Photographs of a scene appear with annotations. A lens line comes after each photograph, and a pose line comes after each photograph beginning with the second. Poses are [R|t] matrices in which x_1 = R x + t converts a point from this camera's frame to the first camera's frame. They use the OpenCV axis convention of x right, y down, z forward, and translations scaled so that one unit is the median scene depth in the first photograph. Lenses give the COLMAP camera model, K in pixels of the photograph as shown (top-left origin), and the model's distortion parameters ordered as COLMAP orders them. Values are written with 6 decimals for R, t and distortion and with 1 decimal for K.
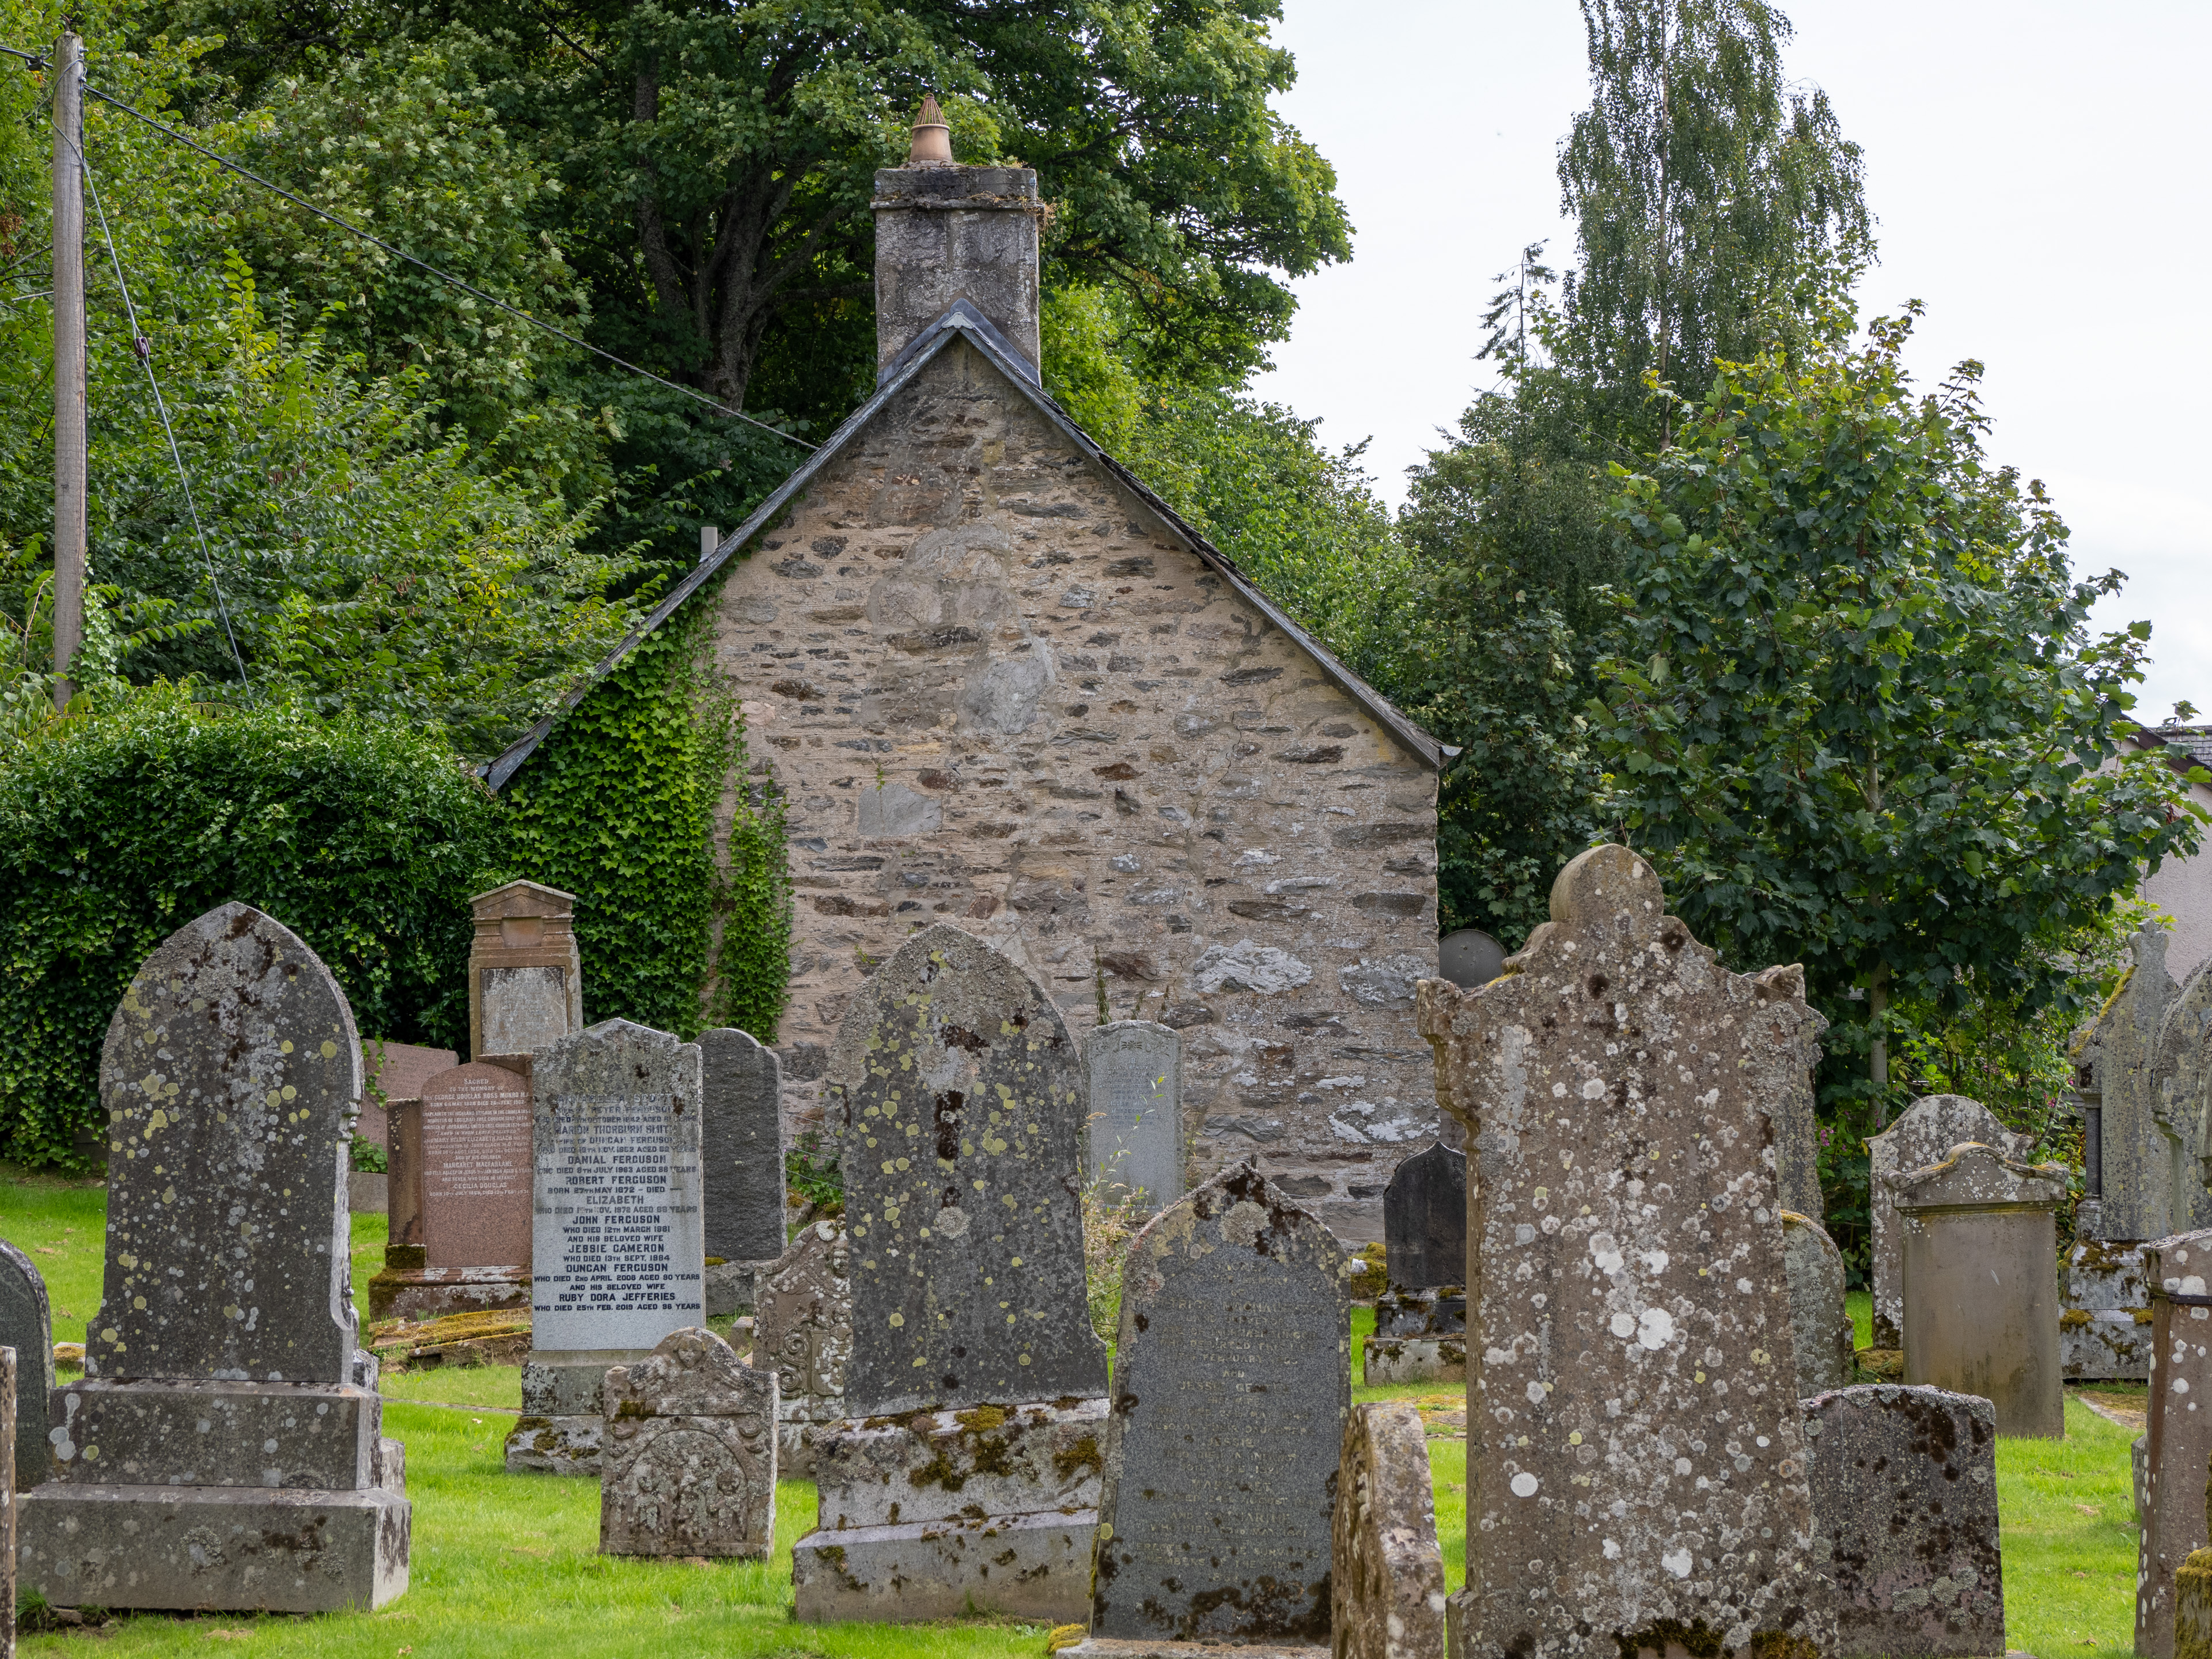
lens RADIAL K [[4331.3, 0, 1106.0], [0, 4331.3, 829.5], [0, 0, 1]] dist [-0.033844, 0.210459]
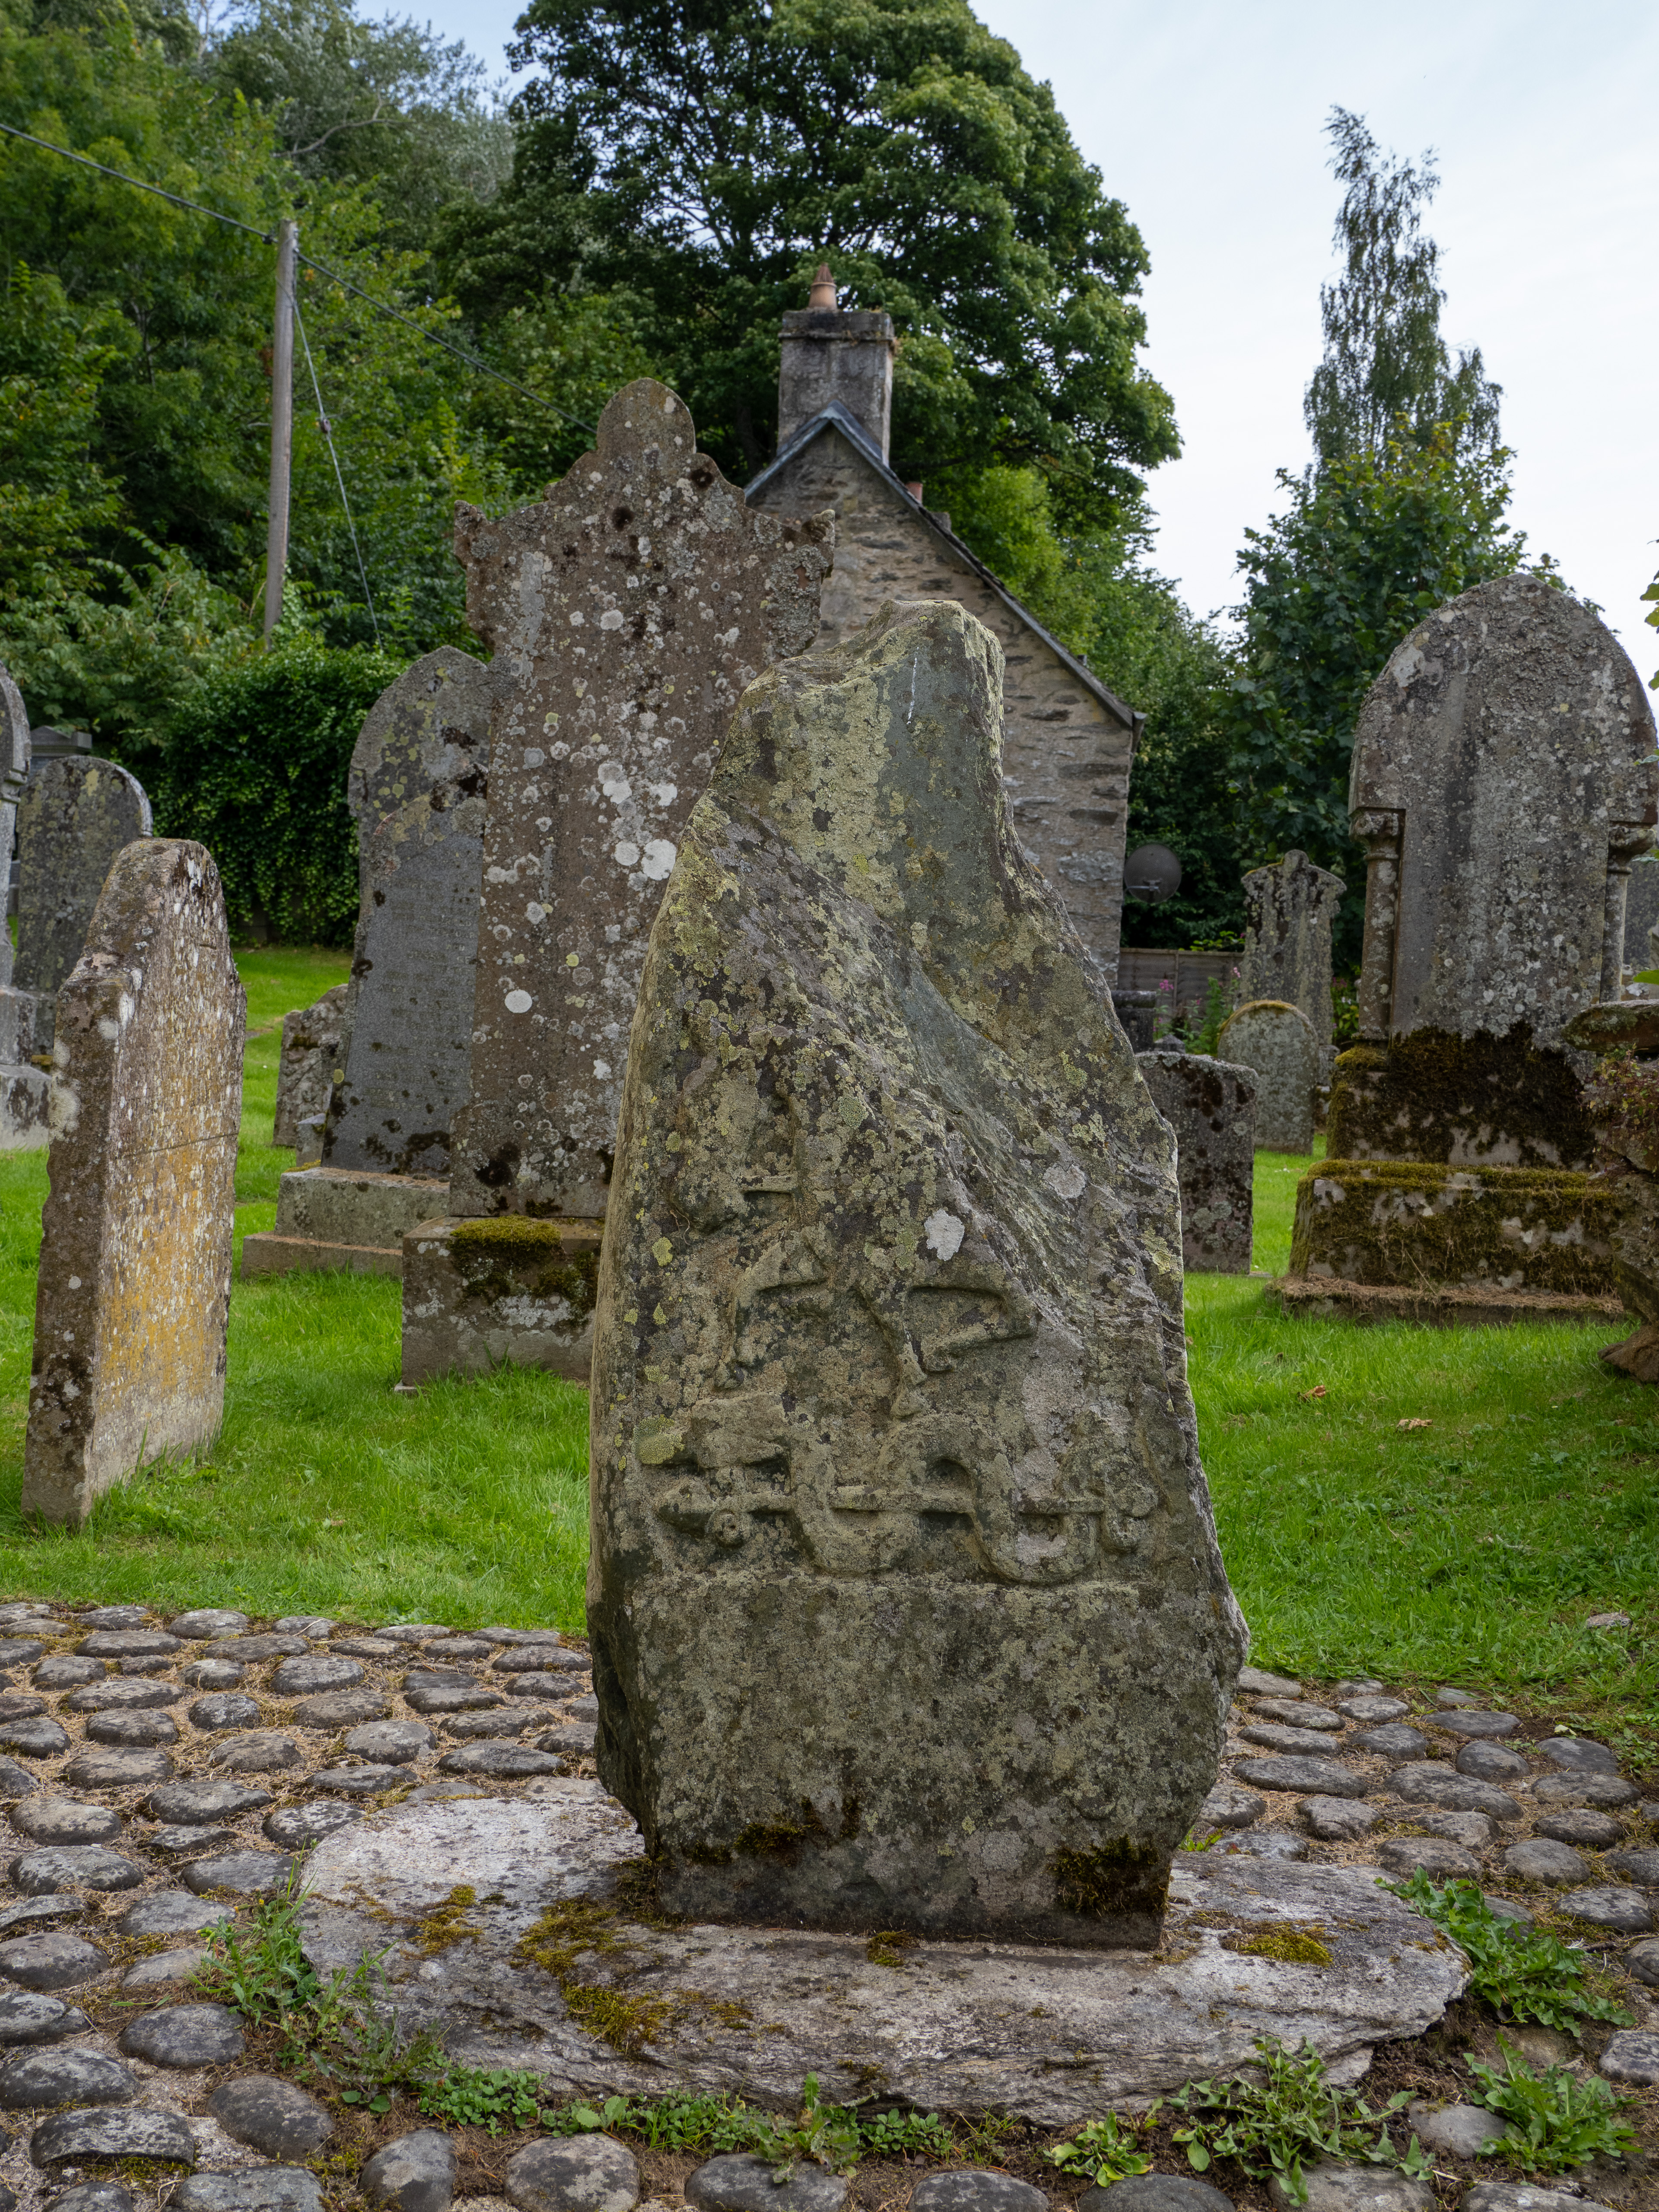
lens RADIAL K [[2441.3, 0, 829.5], [0, 2441.3, 1106.0], [0, 0, 1]] dist [-0.005798, -0.023919]
pose [[0.991853, 0.062351, -0.111087, 0.141465], [-0.051145, 0.993570, 0.101013, 0.068160], [0.116671, -0.094509, 0.988664, 0.259297]]
